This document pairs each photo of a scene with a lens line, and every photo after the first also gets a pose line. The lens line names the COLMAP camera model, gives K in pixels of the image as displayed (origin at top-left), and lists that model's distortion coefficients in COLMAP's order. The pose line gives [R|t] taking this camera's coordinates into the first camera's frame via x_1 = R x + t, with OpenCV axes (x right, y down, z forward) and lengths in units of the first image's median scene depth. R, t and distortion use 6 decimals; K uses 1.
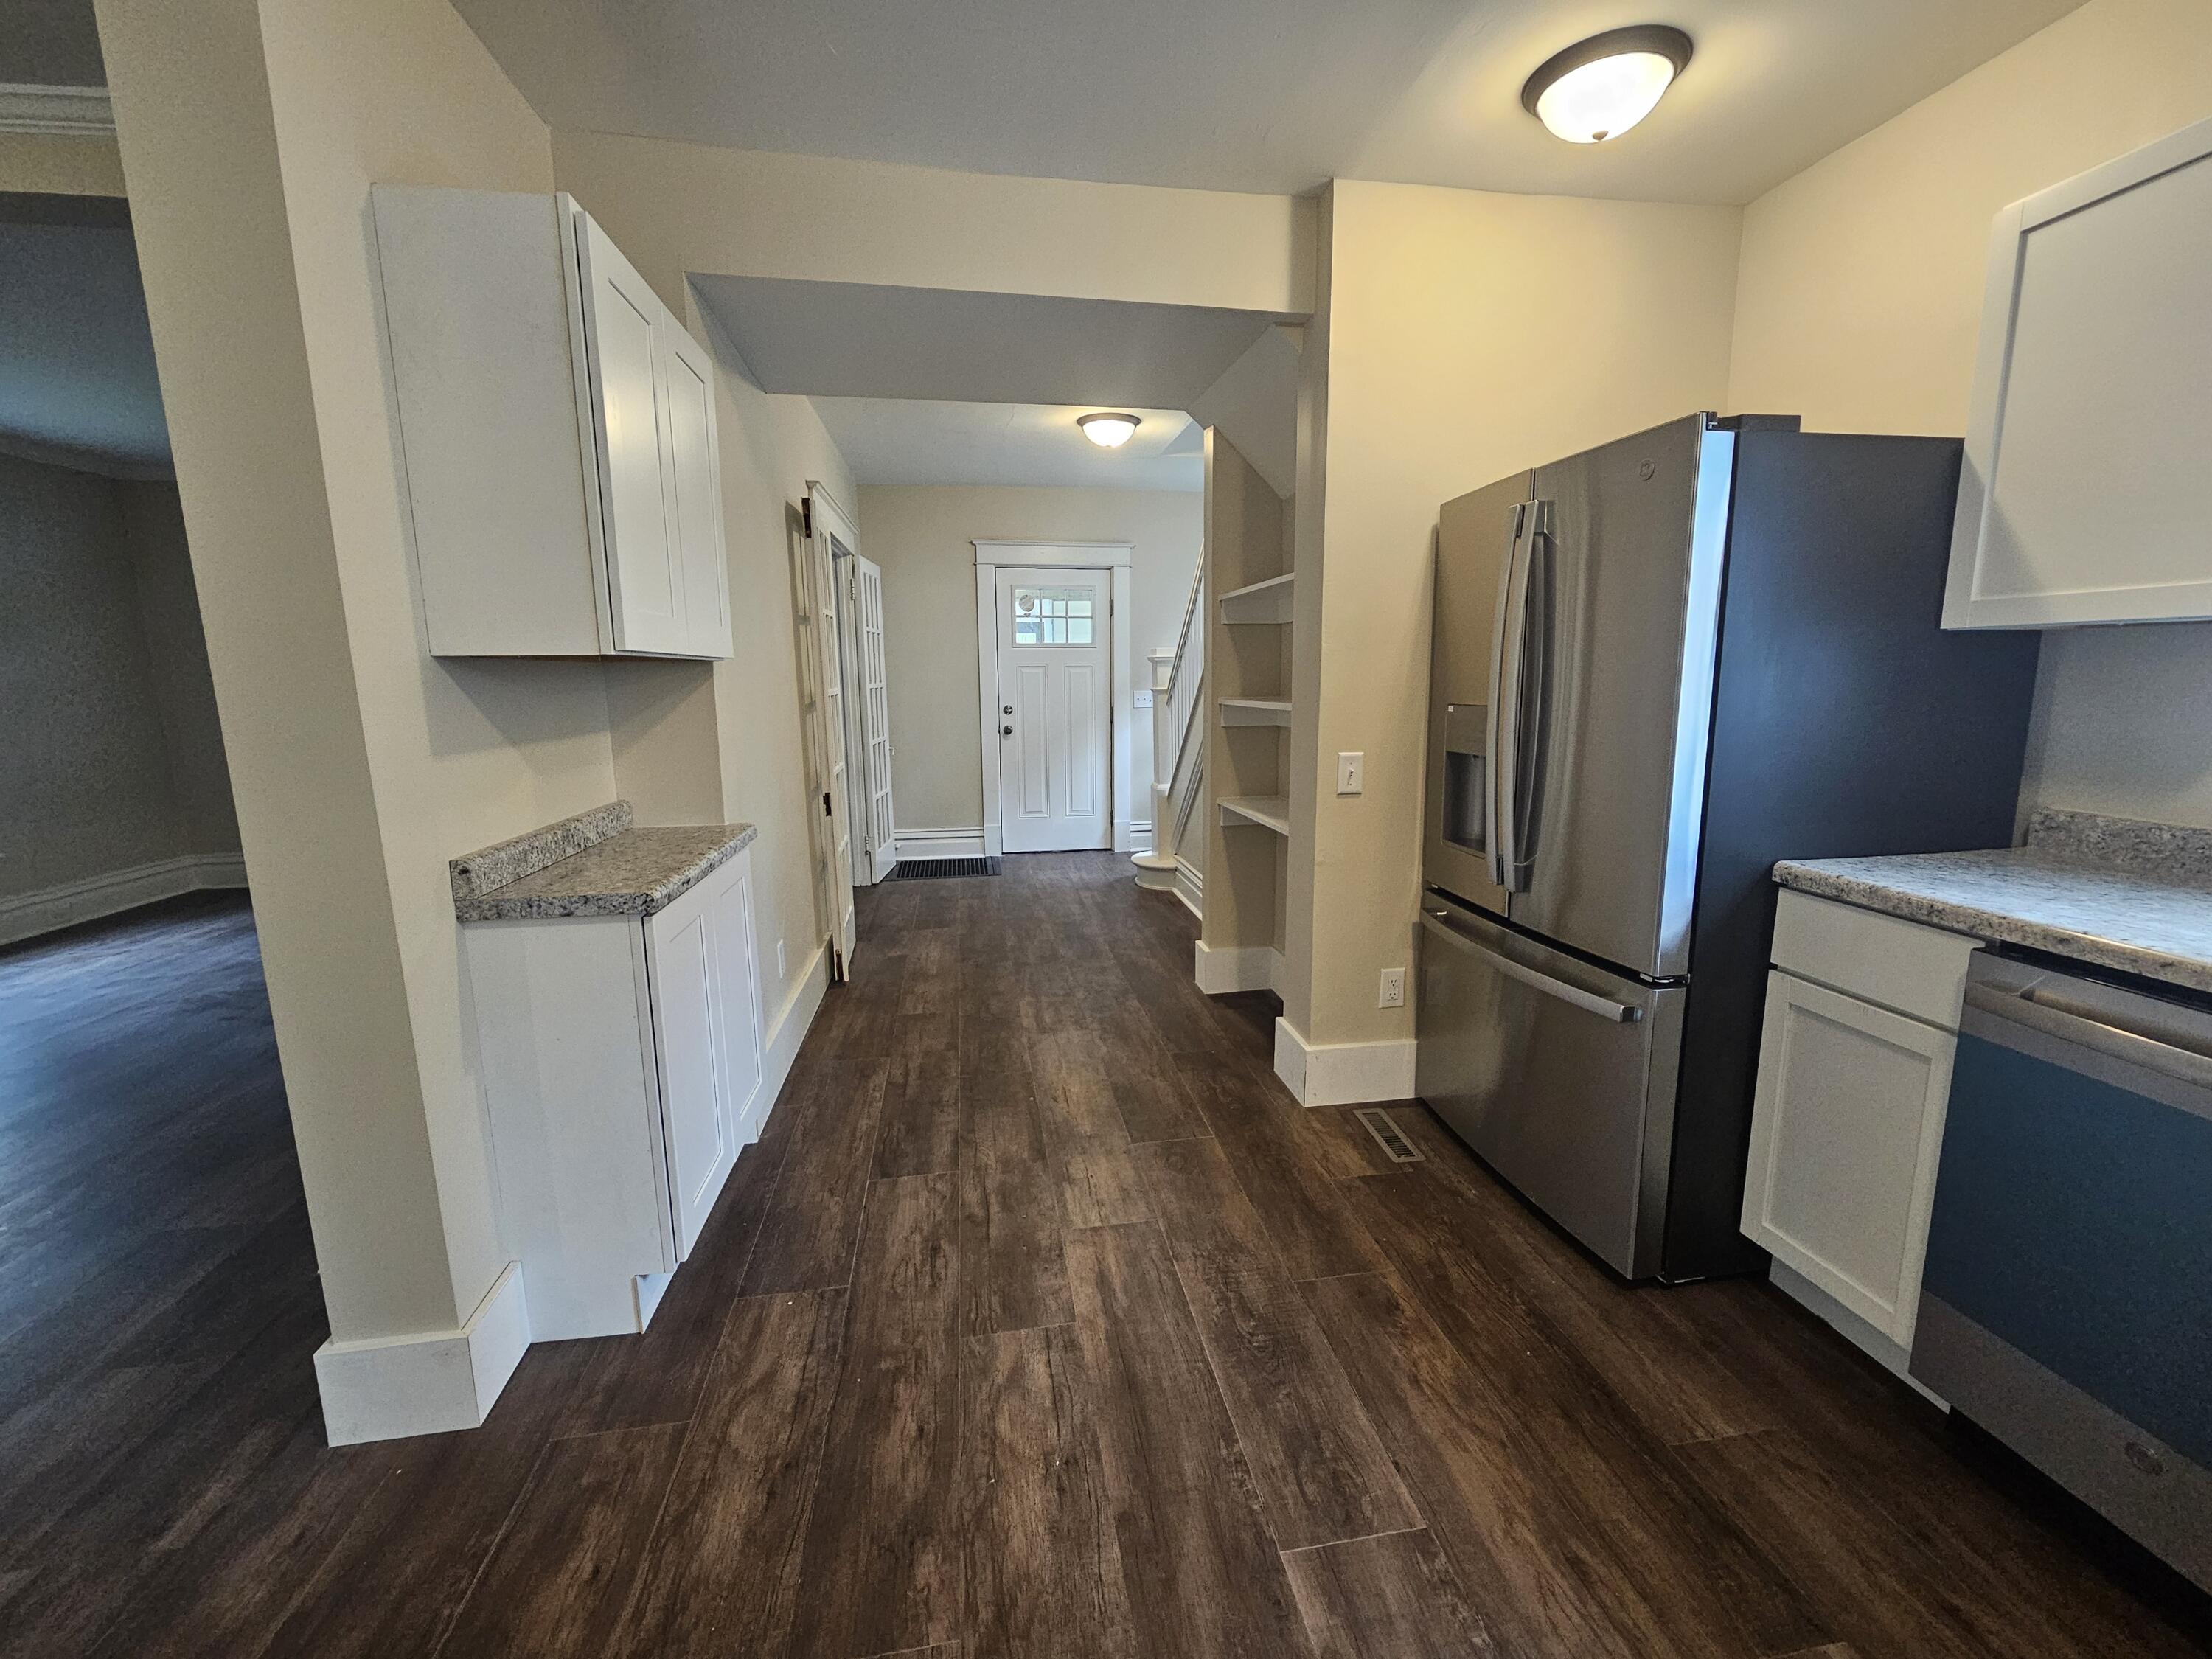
lens RADIAL K [[907.7, 0, 1114.4], [0, 907.7, 828.3], [0, 0, 1]] dist [-0.003179, 0.001105]
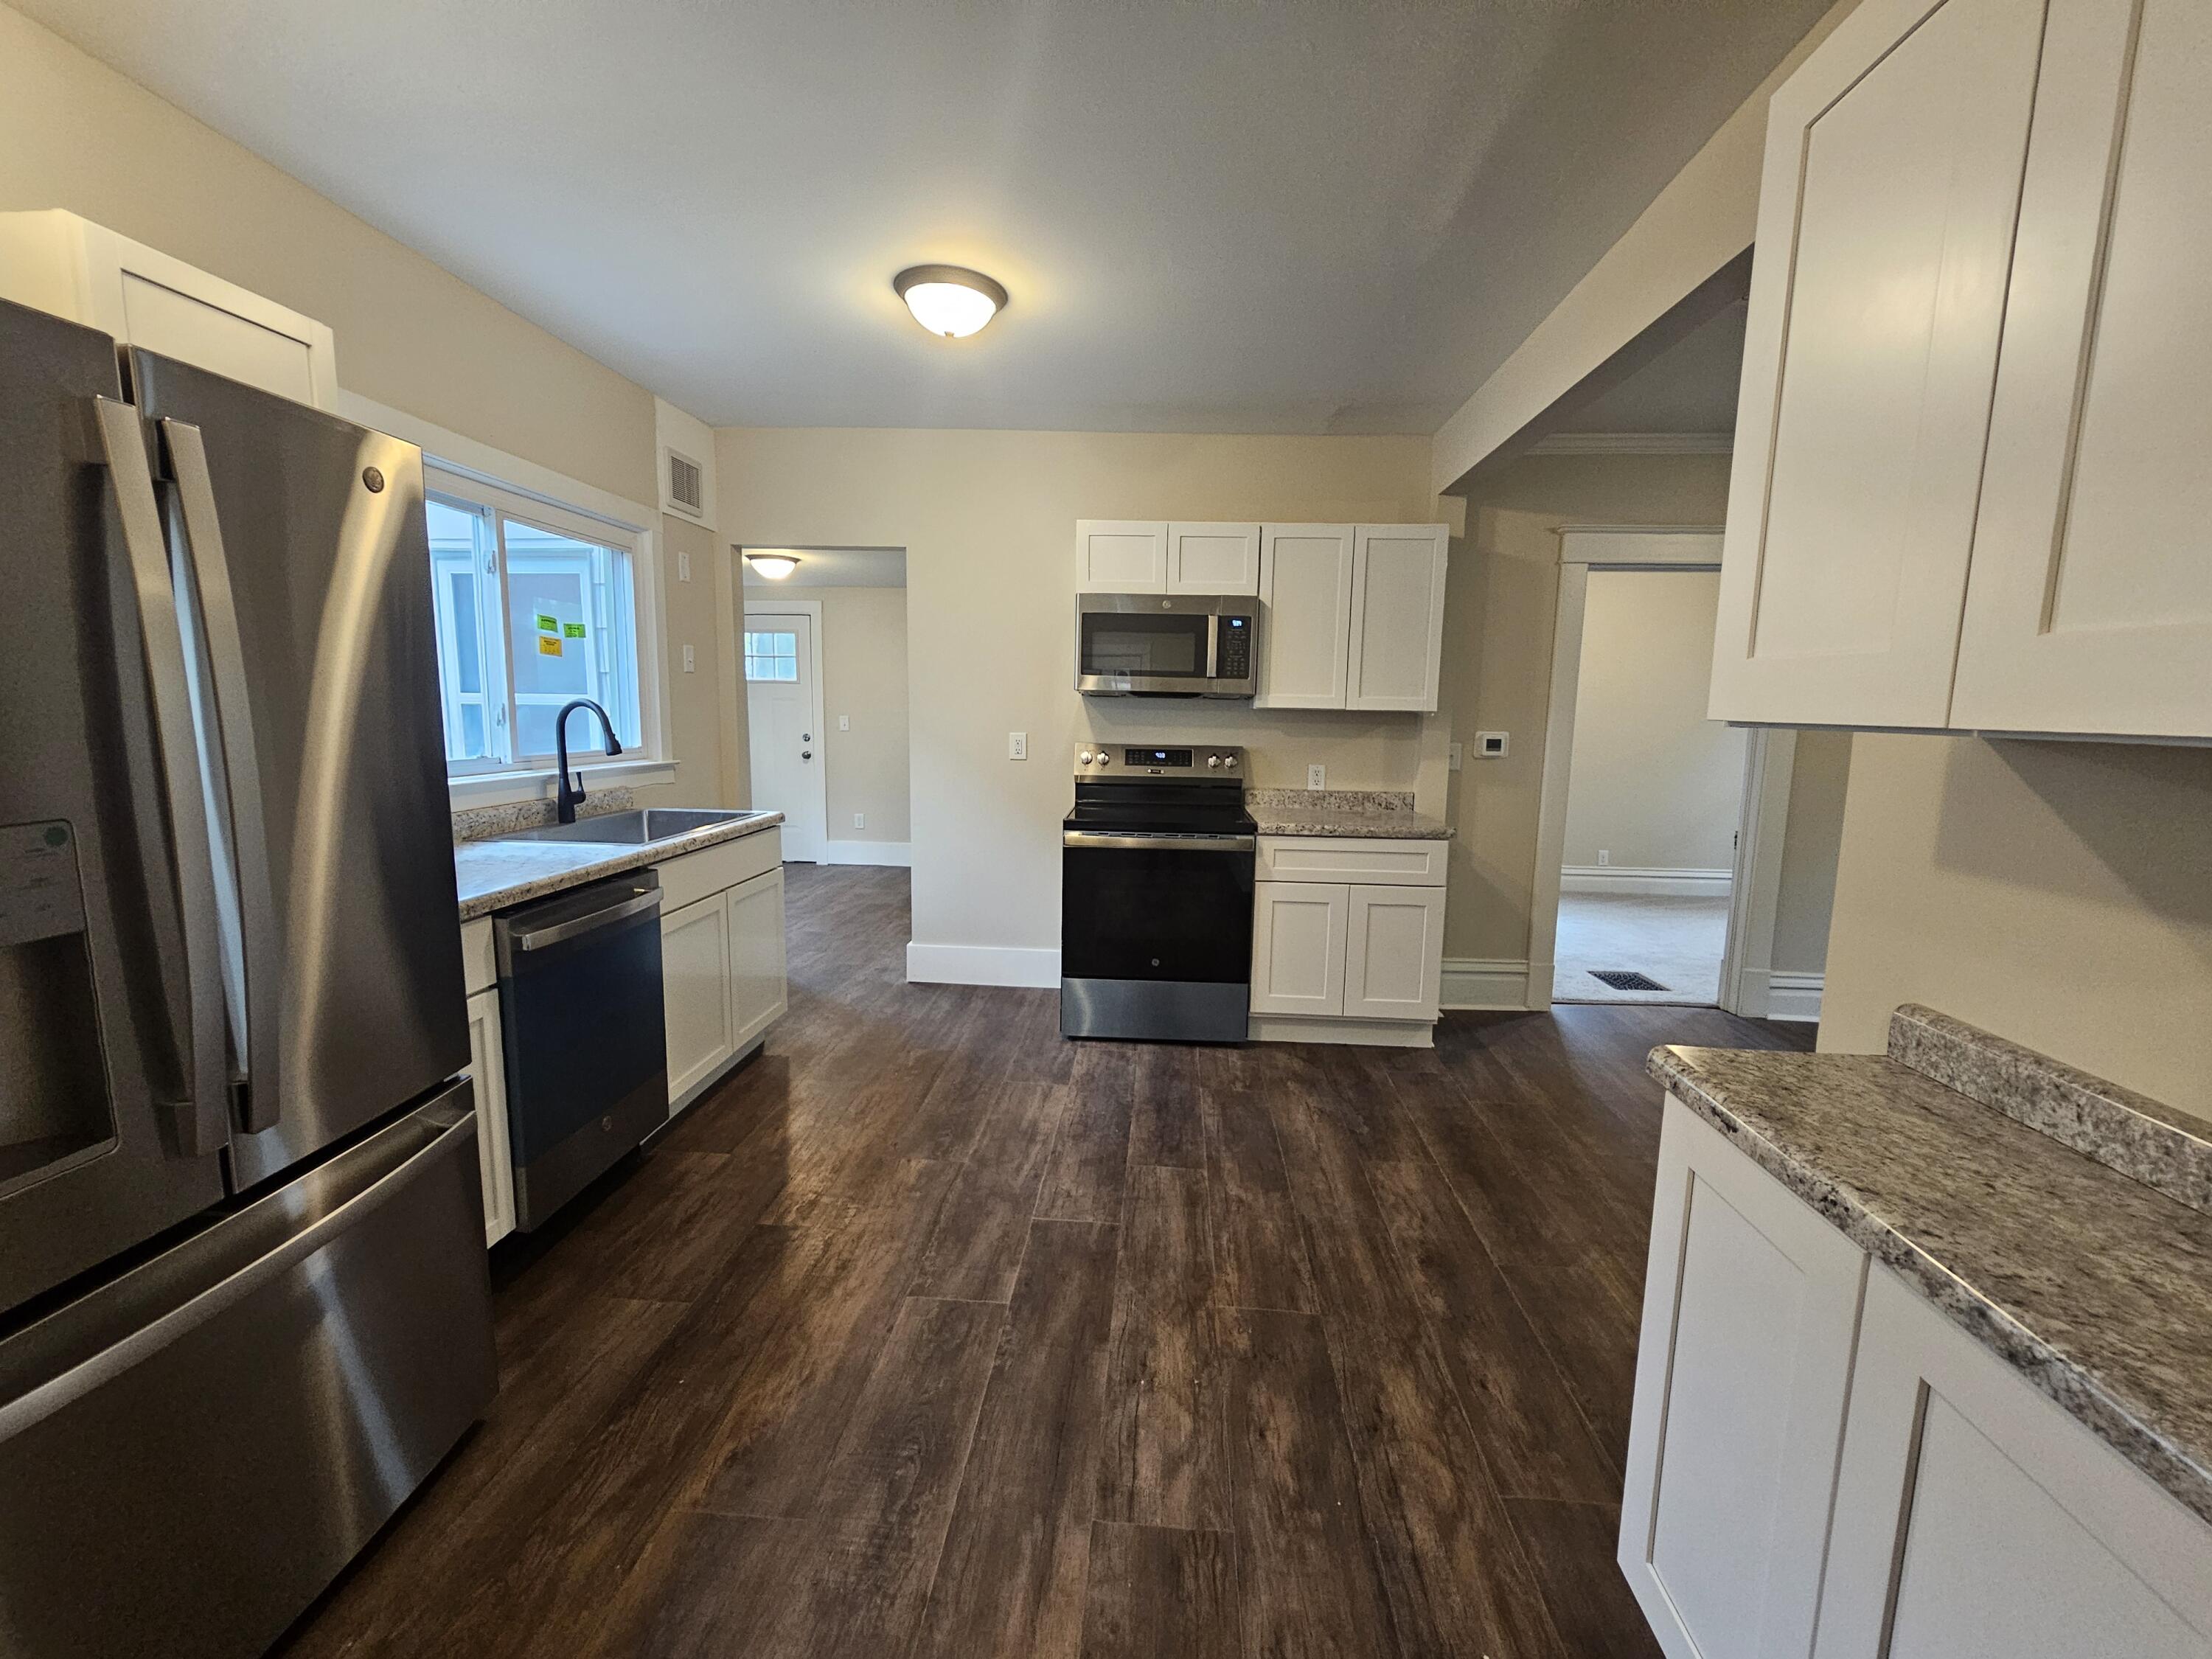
lens RADIAL K [[907.7, 0, 1115.9], [0, 907.7, 825.3], [0, 0, 1]] dist [-0.003179, 0.001105]
pose [[-0.973838, -0.039202, 0.223835, -0.218527], [0.028726, 0.955869, 0.292386, -0.295536], [-0.225419, 0.291167, -0.929736, 1.554584]]
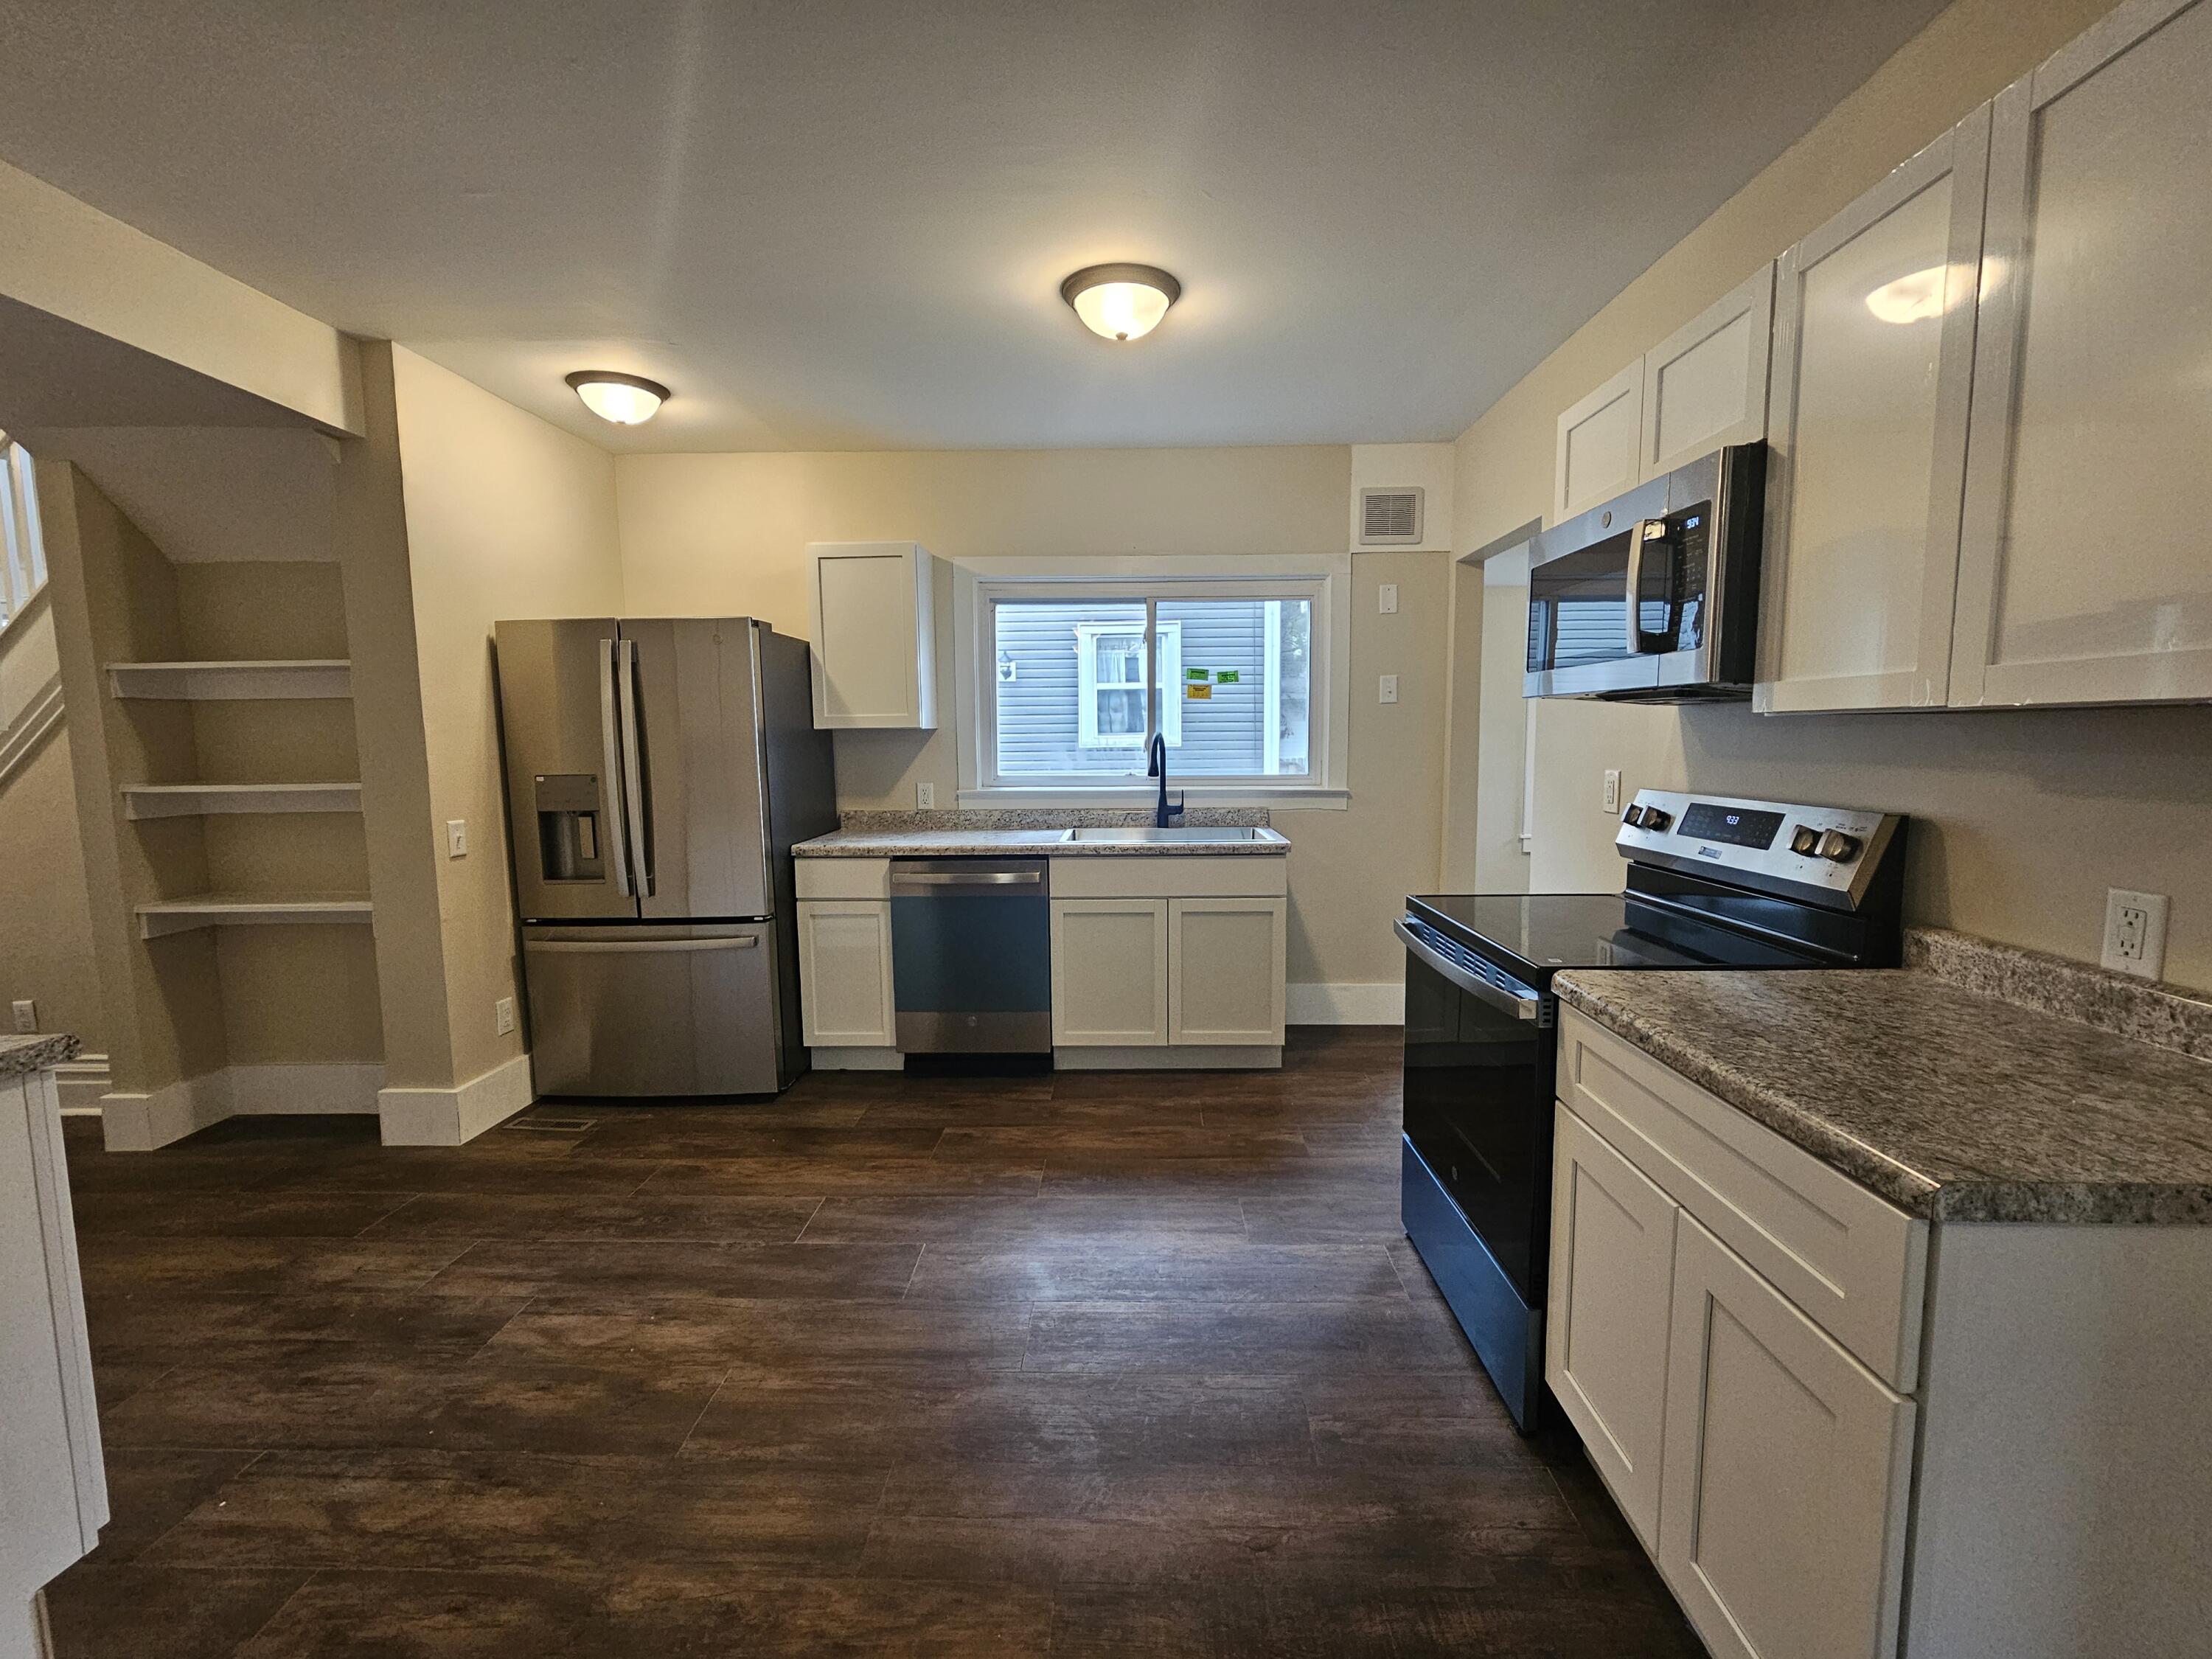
lens RADIAL K [[907.7, 0, 1112.2], [0, 907.7, 828.0], [0, 0, 1]] dist [-0.003179, 0.001105]
pose [[0.189959, -0.091637, 0.977506, -0.984231], [0.174851, 0.982876, 0.058162, 0.006450], [-0.966097, 0.159869, 0.202729, -0.063062]]
